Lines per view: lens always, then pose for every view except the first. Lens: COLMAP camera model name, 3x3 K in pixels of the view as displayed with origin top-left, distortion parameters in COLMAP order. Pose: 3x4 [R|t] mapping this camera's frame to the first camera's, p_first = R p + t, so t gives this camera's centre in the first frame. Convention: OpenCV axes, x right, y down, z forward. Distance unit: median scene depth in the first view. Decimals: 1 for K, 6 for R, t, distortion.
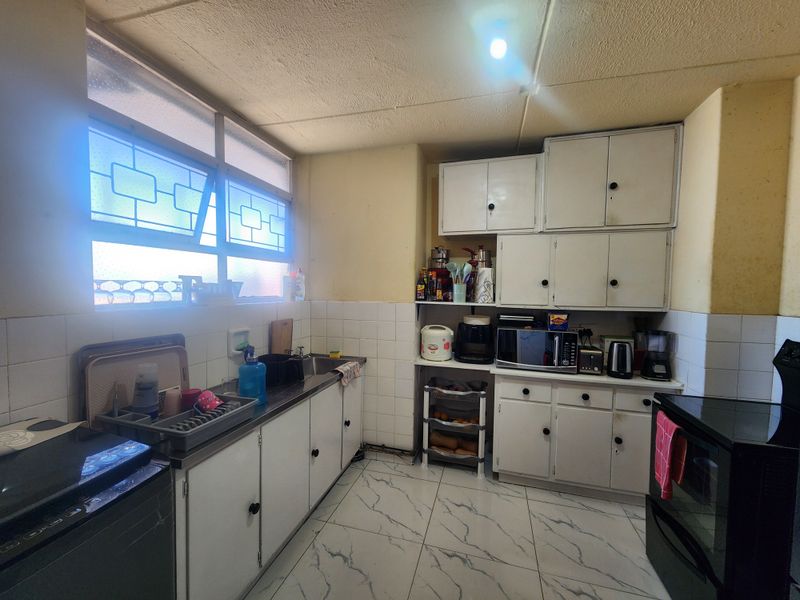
lens RADIAL K [[325.4, 0, 398.9], [0, 325.4, 304.9], [0, 0, 1]] dist [-0.000073, -0.000659]
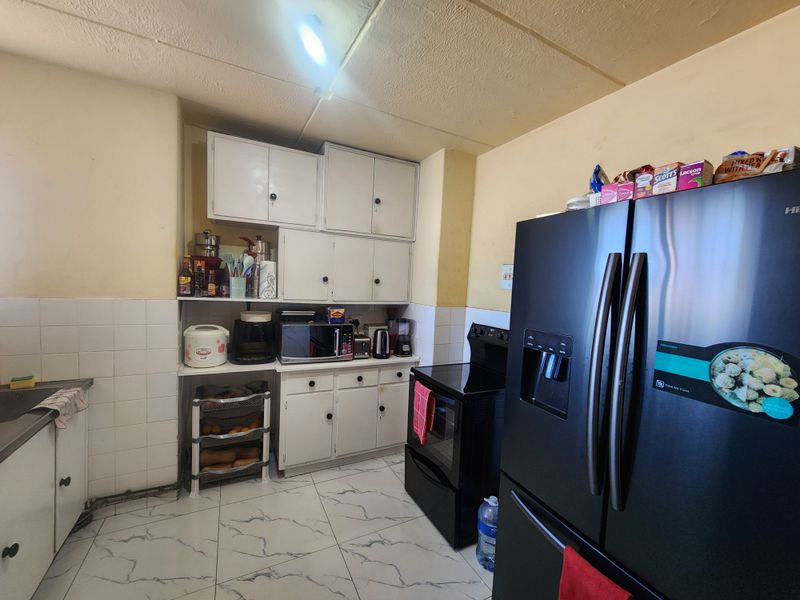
lens RADIAL K [[325.4, 0, 398.9], [0, 325.4, 304.9], [0, 0, 1]] dist [-0.000073, -0.000659]
pose [[0.725590, -0.026204, 0.687628, -0.109326], [-0.002343, 0.999175, 0.040549, -0.027280], [-0.688123, -0.031033, 0.724930, 0.055227]]
